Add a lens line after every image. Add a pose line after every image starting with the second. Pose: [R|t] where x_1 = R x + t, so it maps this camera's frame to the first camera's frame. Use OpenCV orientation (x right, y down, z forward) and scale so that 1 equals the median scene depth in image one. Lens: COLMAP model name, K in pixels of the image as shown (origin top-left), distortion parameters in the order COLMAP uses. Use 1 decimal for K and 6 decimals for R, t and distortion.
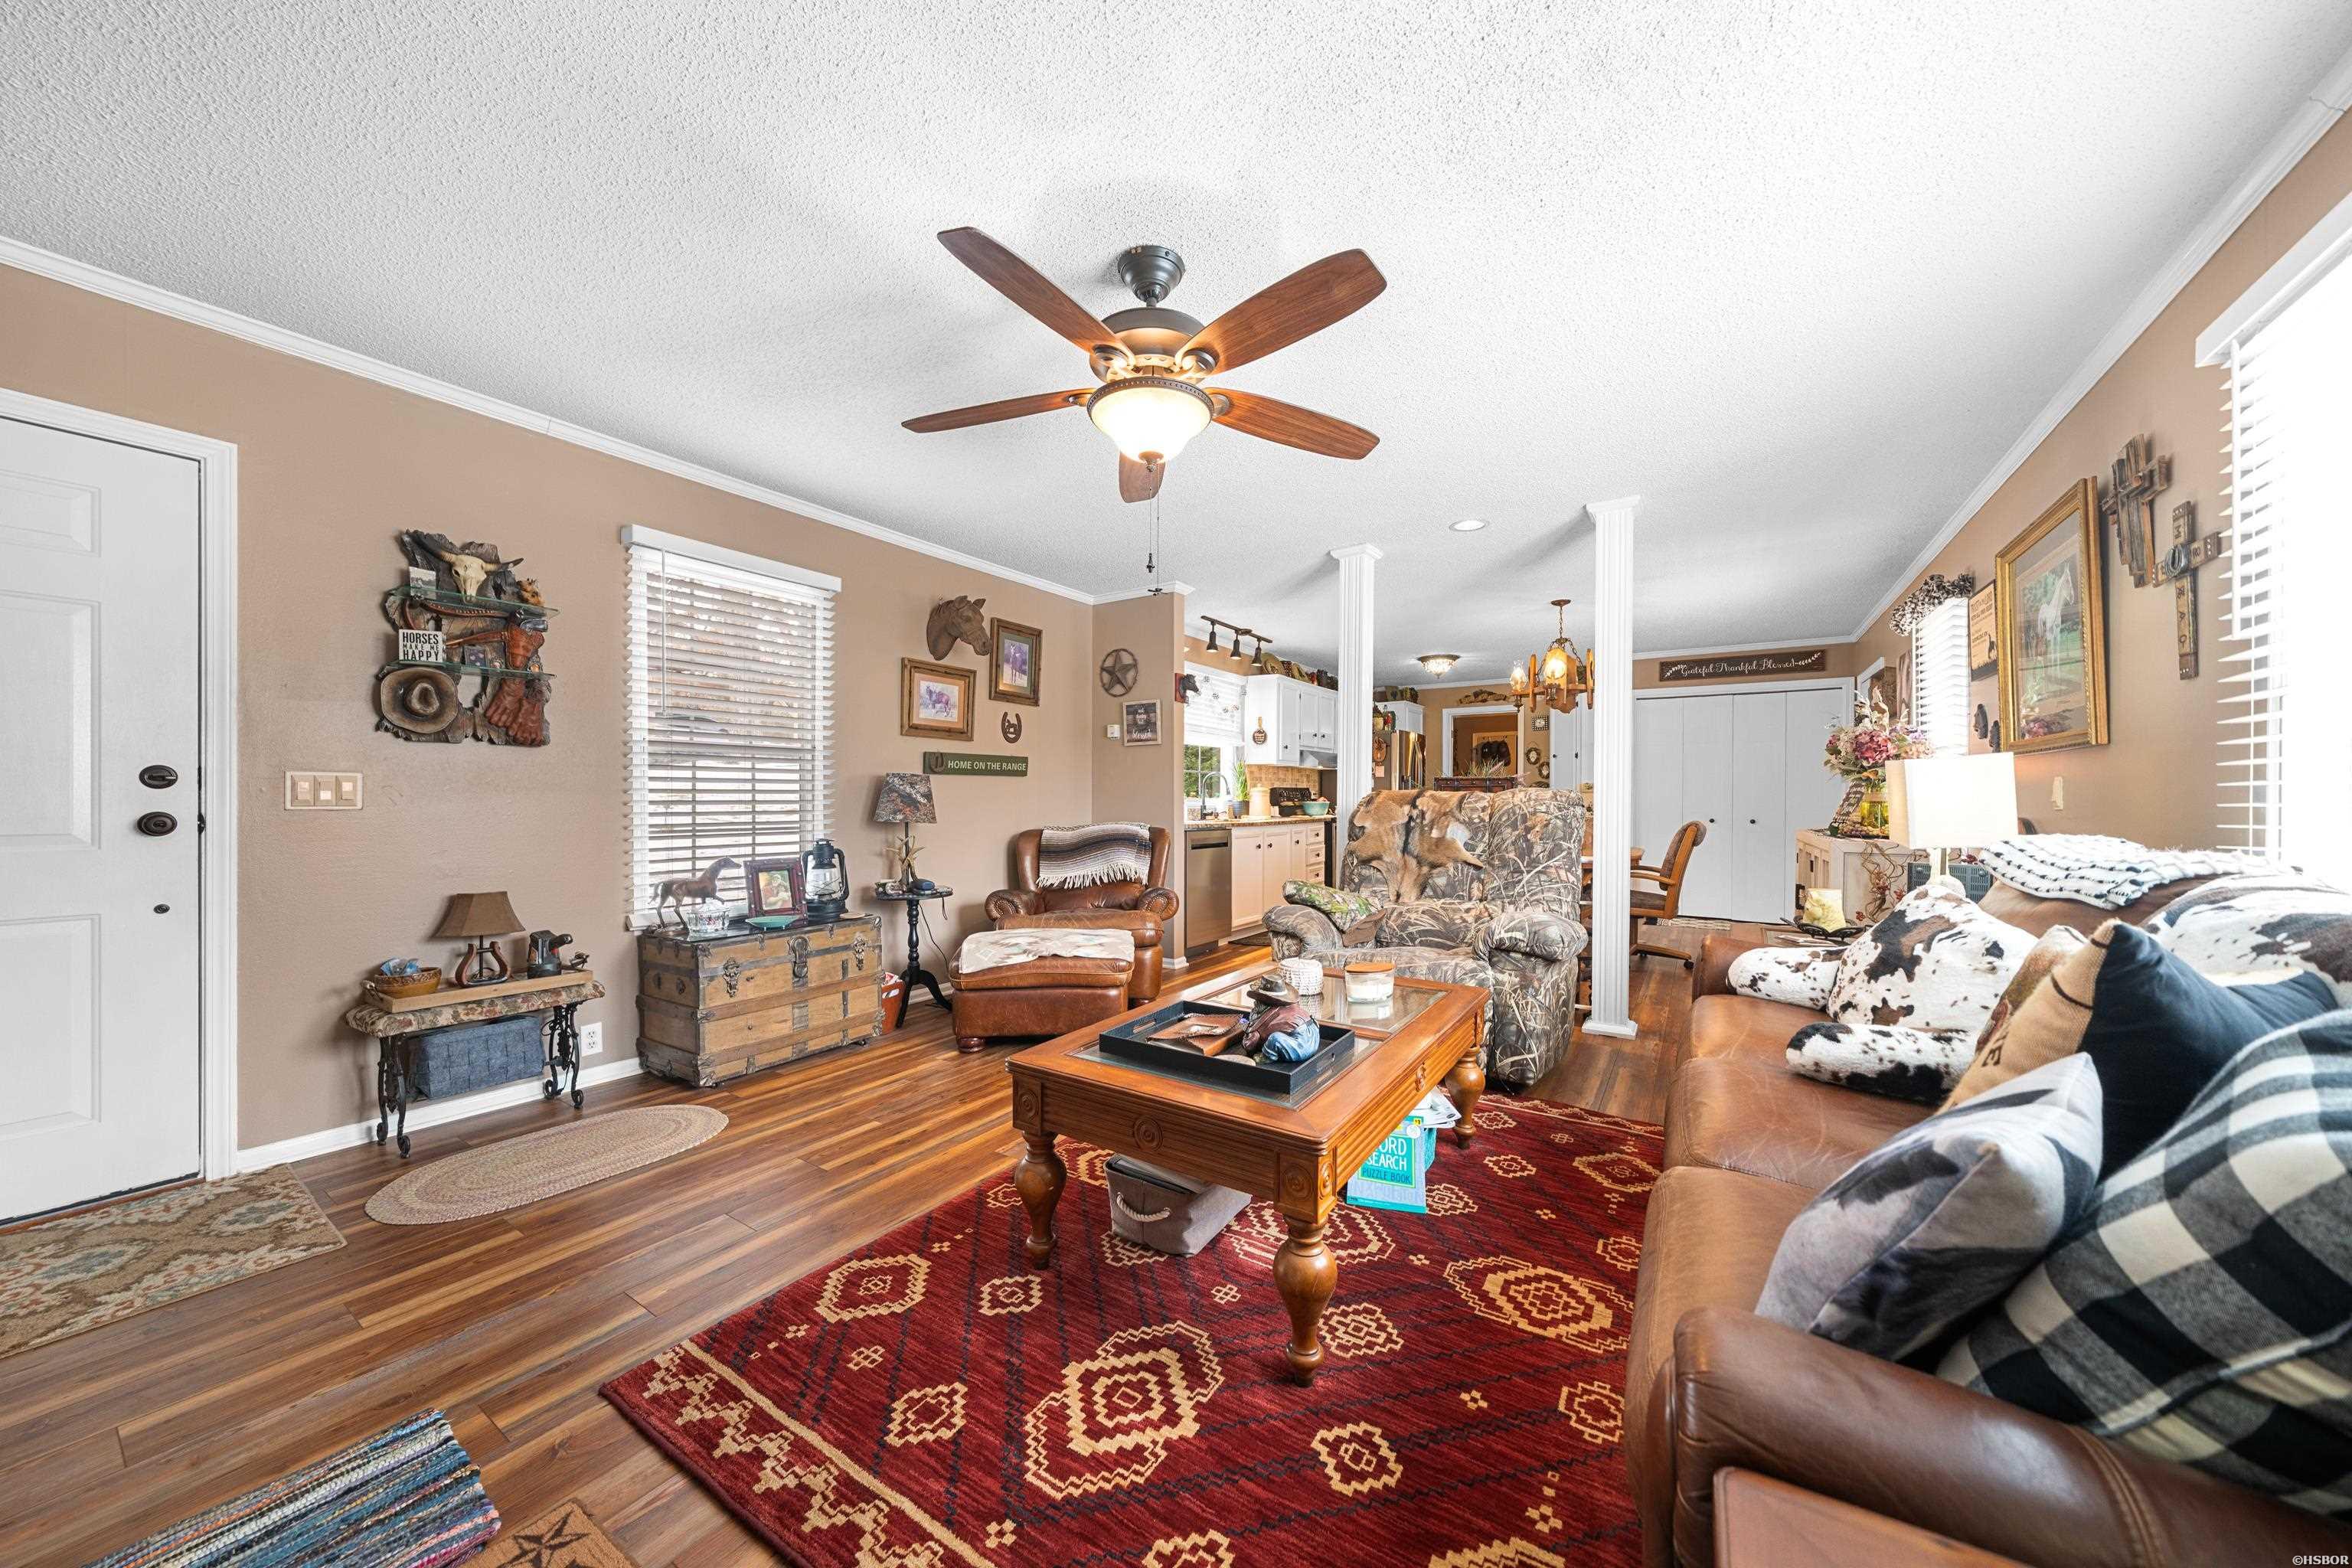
lens RADIAL K [[806.0, 0, 1190.3], [0, 806.0, 802.2], [0, 0, 1]] dist [-0.005548, 0.000275]
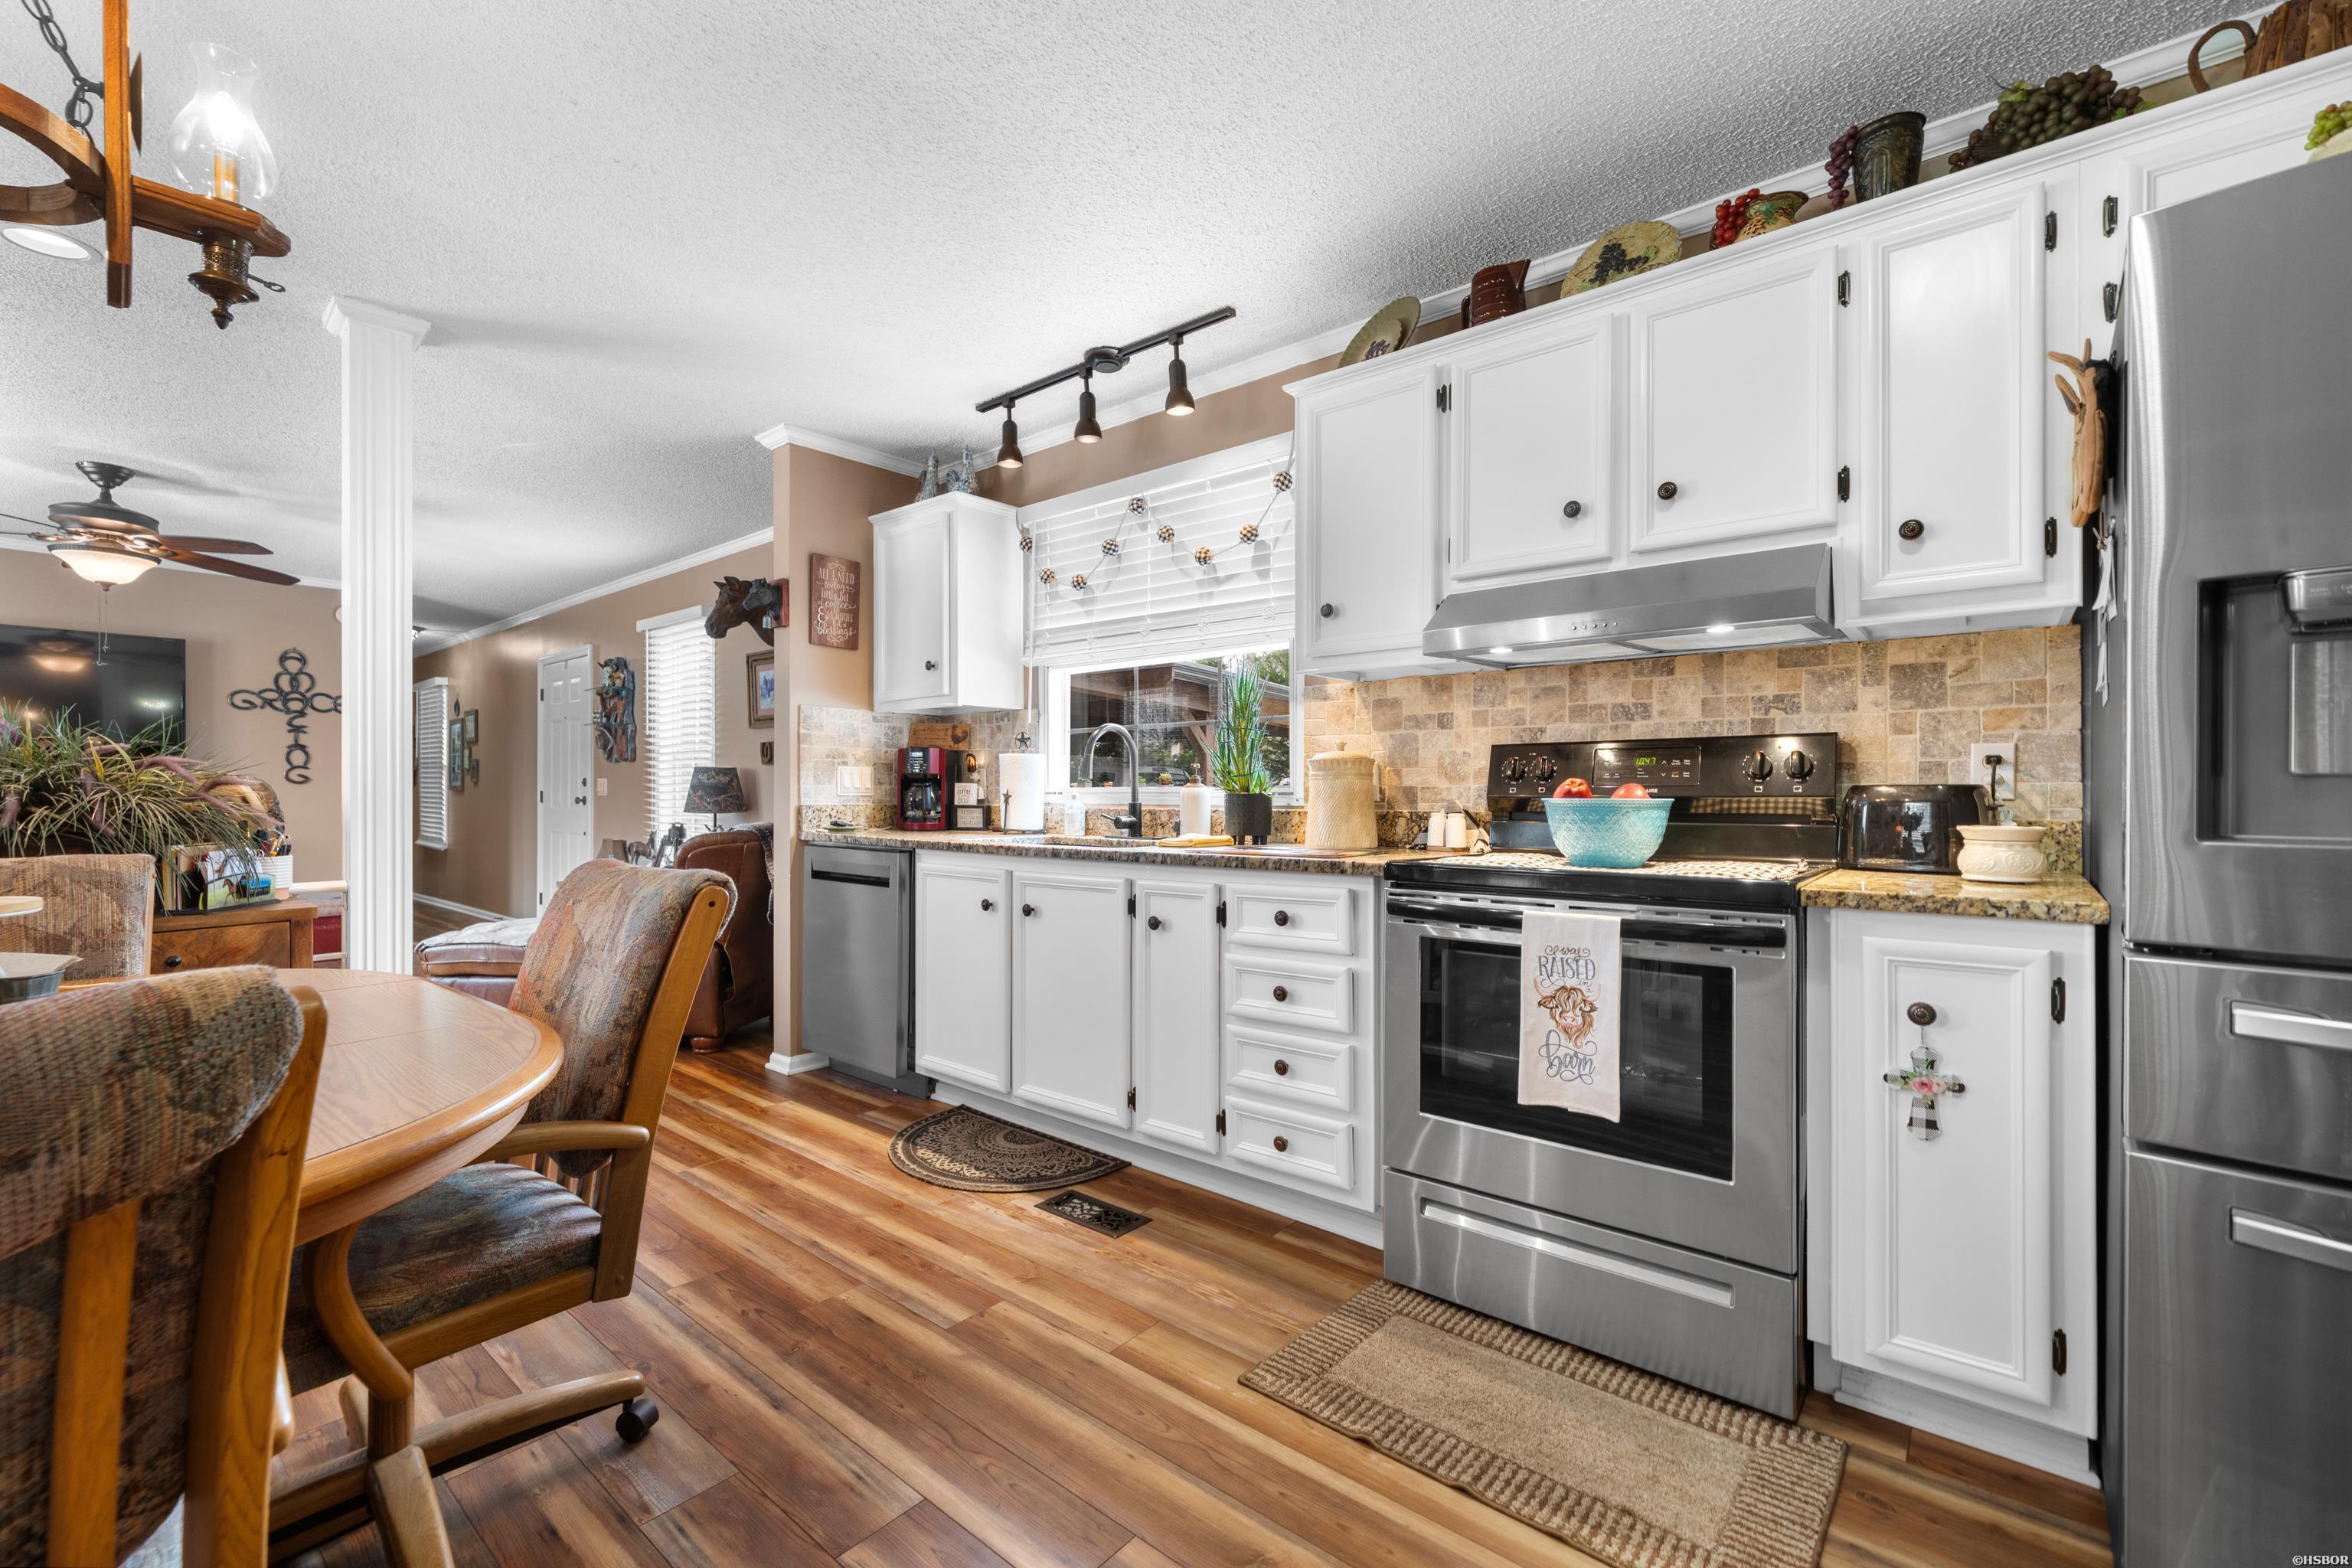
lens RADIAL K [[977.2, 0, 1180.6], [0, 977.2, 792.9], [0, 0, 1]] dist [-0.000364, -0.000048]
pose [[-0.123494, -0.001039, -0.992345, 1.184772], [-0.005440, 0.999985, -0.000370, -0.004732], [0.992330, 0.005353, -0.123498, 2.446982]]
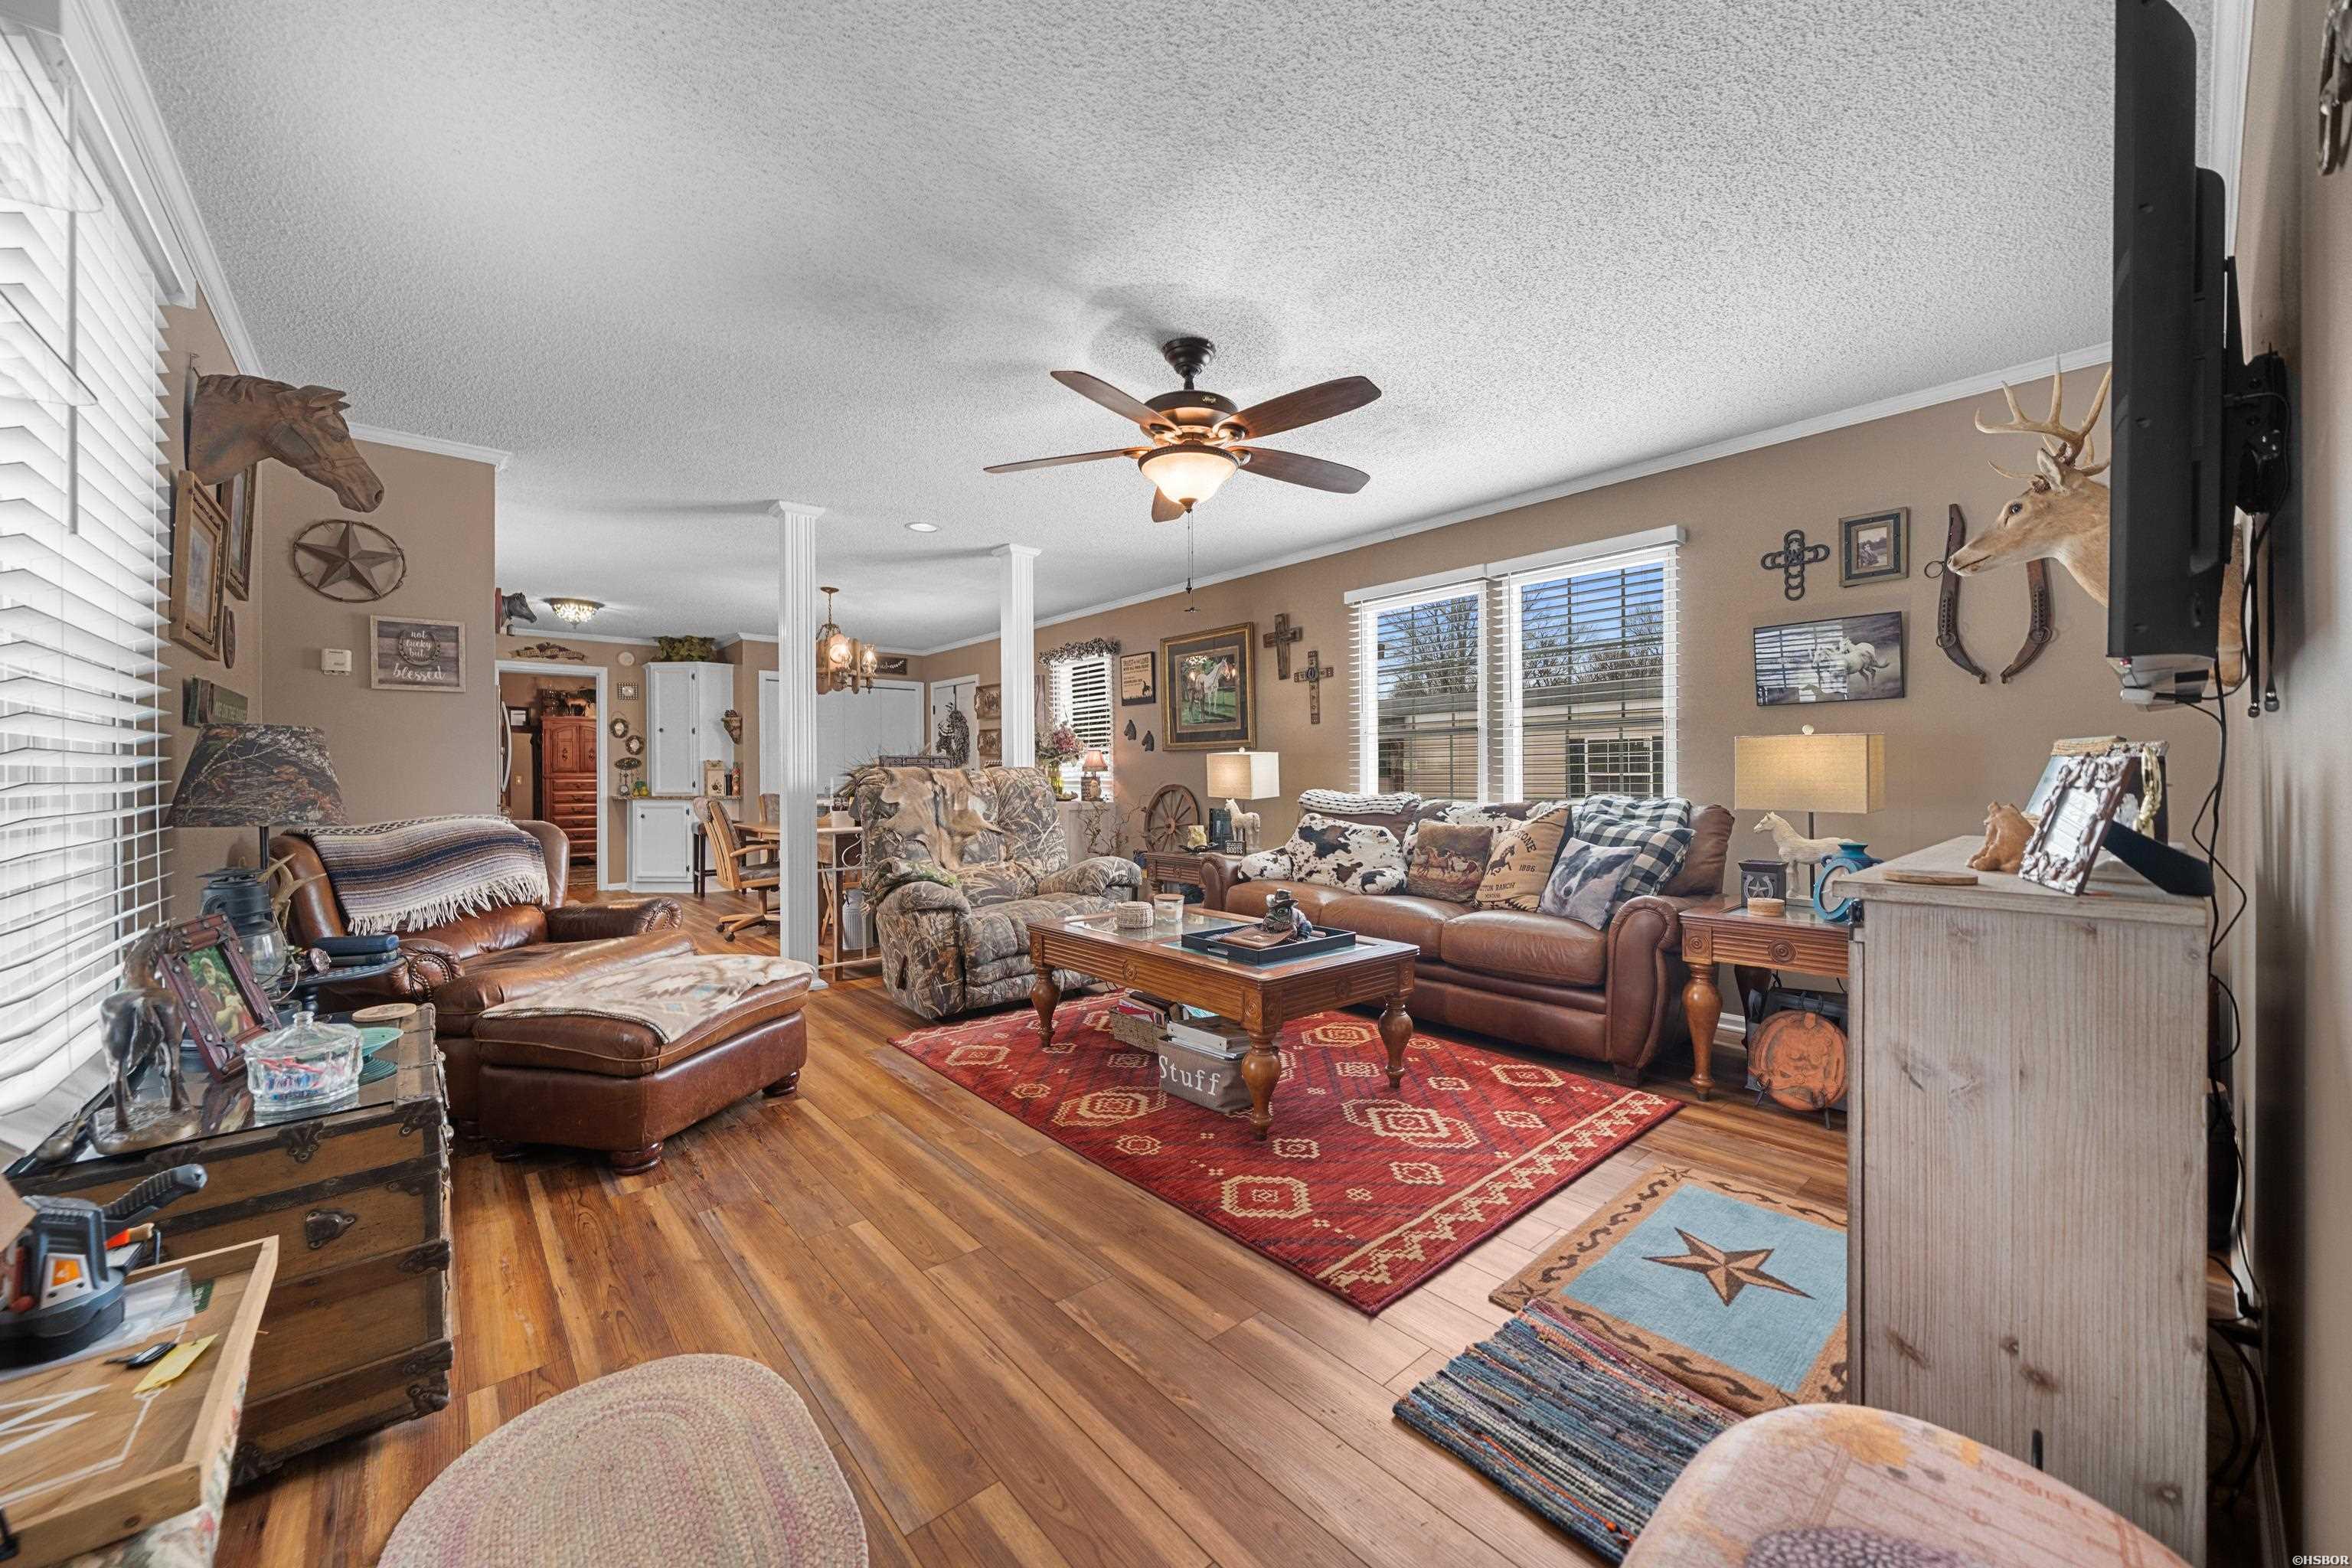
lens RADIAL K [[875.3, 0, 1185.4], [0, 875.3, 776.6], [0, 0, 1]] dist [-0.002884, -0.000117]
pose [[0.273974, -0.003450, 0.961731, -0.966085], [0.008223, 0.999965, 0.001244, -0.001898], [-0.961702, 0.007568, 0.273993, 0.451834]]
